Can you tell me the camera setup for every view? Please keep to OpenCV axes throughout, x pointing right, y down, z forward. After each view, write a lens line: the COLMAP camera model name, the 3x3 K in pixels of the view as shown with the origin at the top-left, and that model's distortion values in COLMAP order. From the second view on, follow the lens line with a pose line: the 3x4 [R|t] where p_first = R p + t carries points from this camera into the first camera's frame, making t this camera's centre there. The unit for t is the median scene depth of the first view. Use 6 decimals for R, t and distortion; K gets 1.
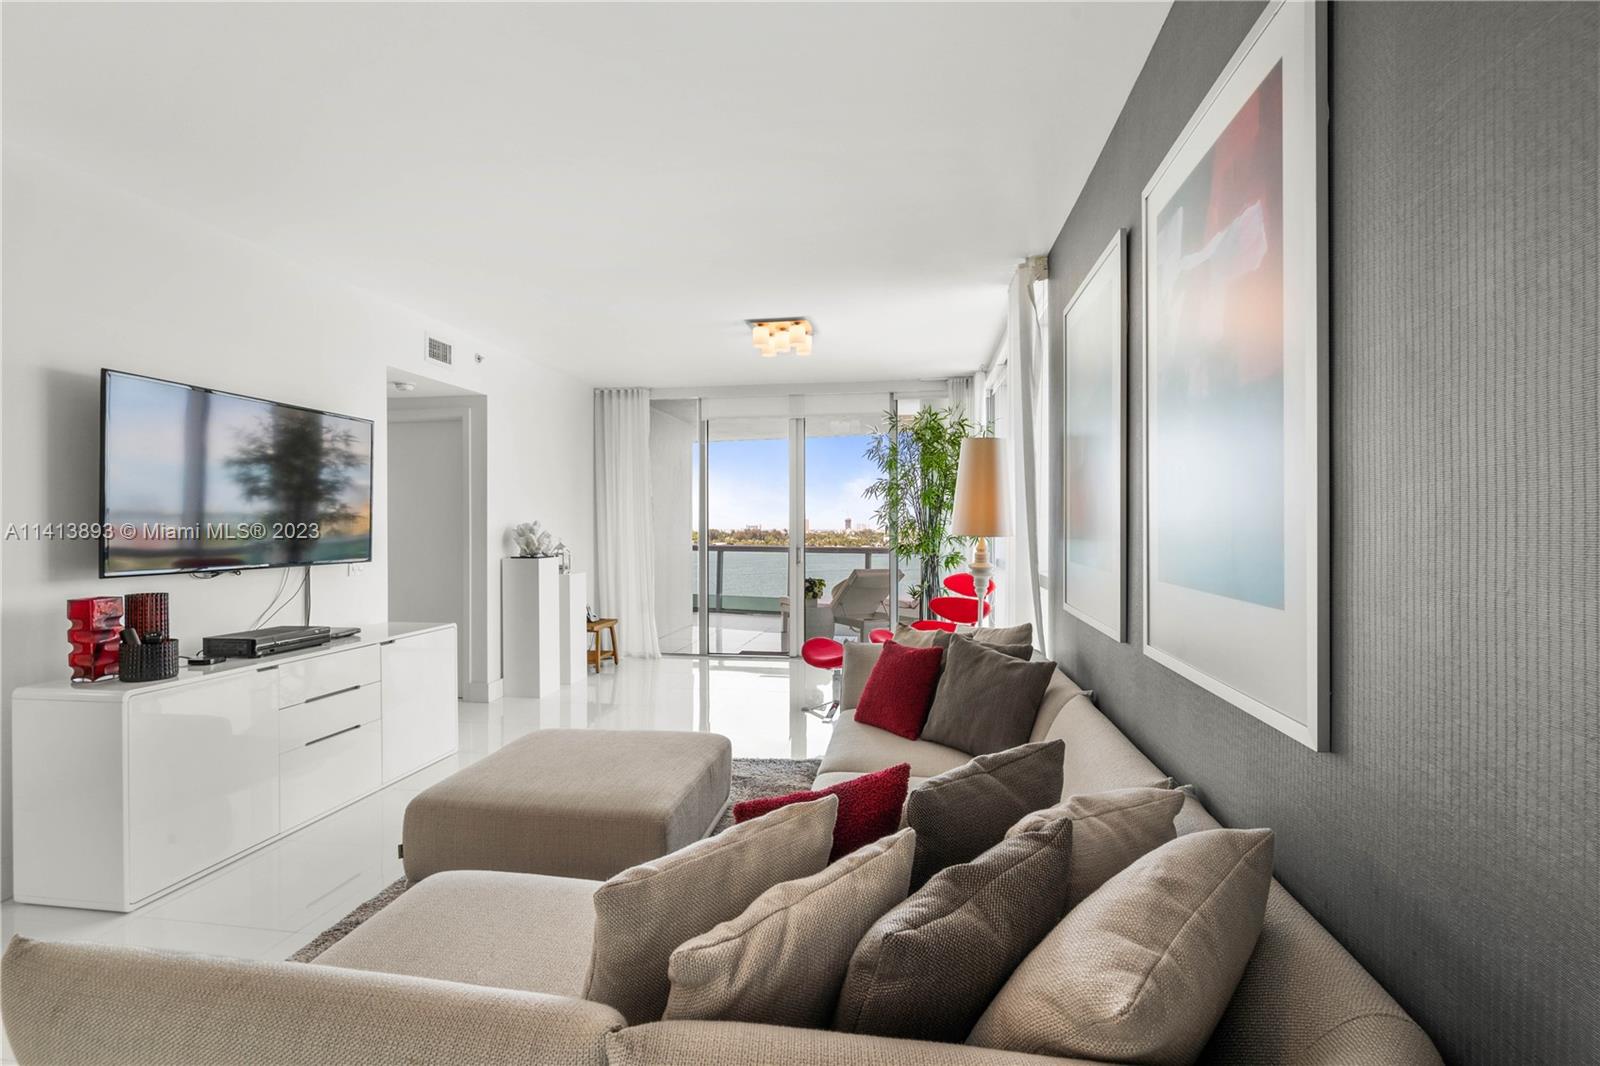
lens RADIAL K [[728.1, 0, 797.1], [0, 728.1, 531.4], [0, 0, 1]] dist [0.000812, 0.000199]
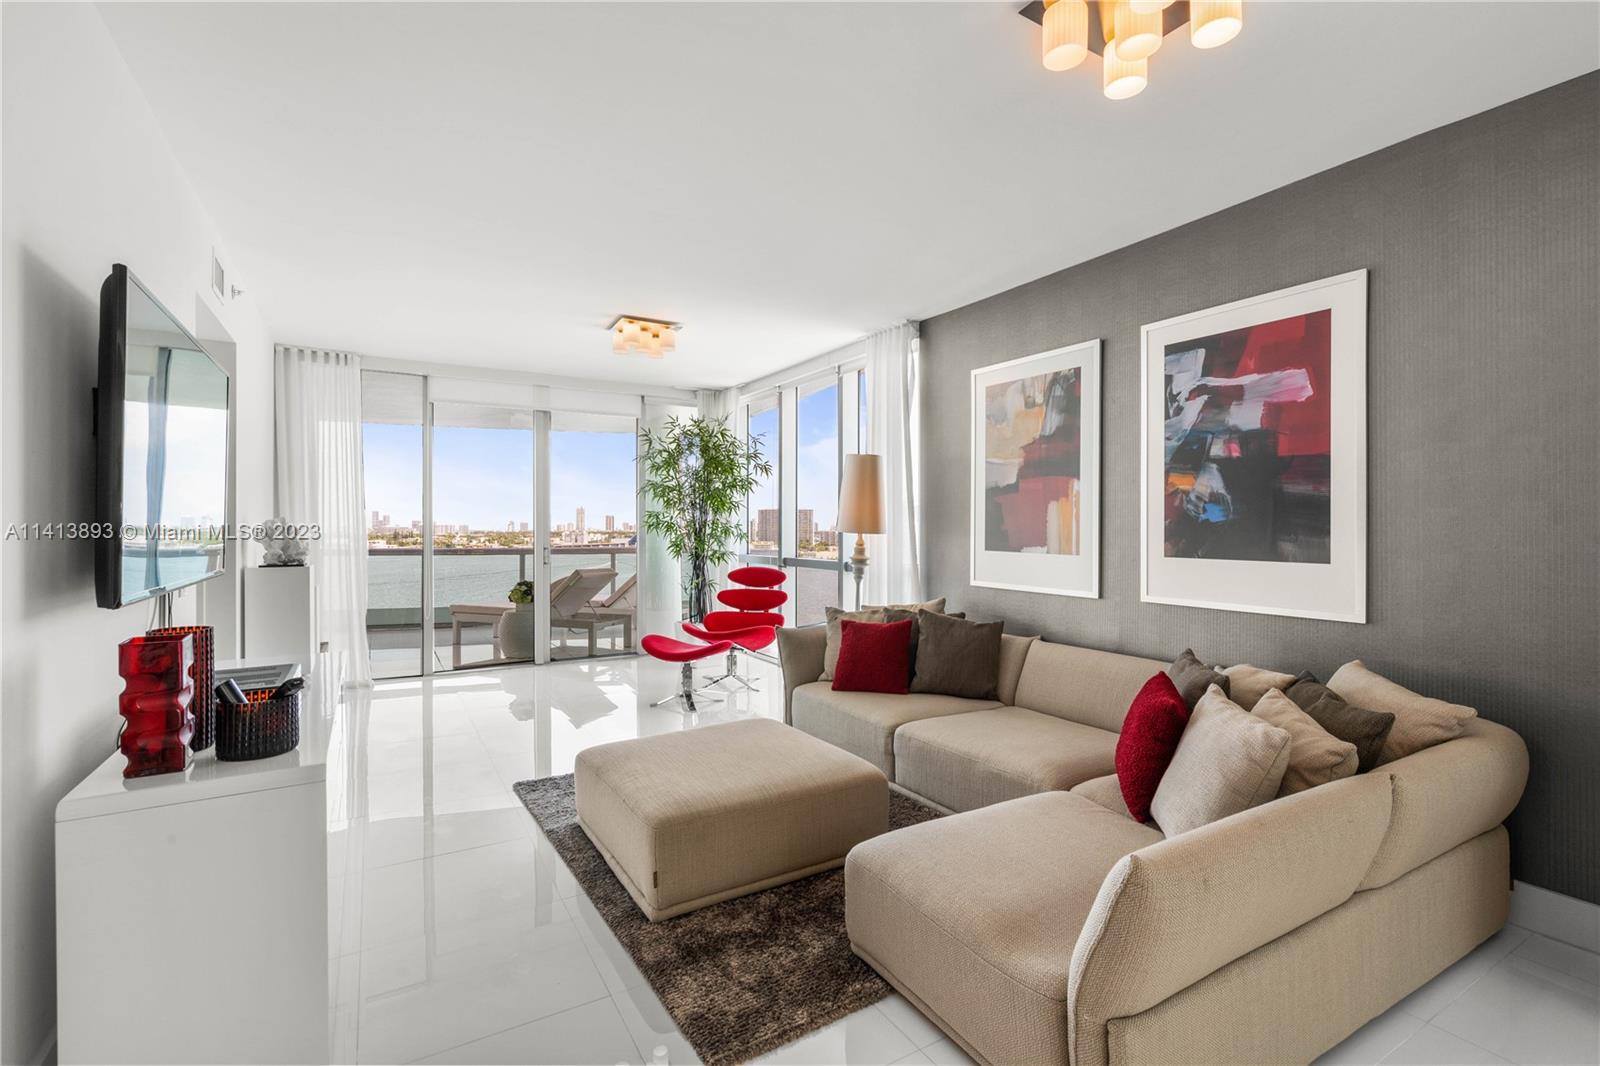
lens RADIAL K [[728.1, 0, 802.9], [0, 728.1, 536.7], [0, 0, 1]] dist [0.000812, 0.000199]
pose [[0.765901, -0.008477, 0.642903, -0.422927], [0.003470, 0.999953, 0.009051, 0.000304], [-0.642949, -0.004702, 0.765894, 0.076115]]
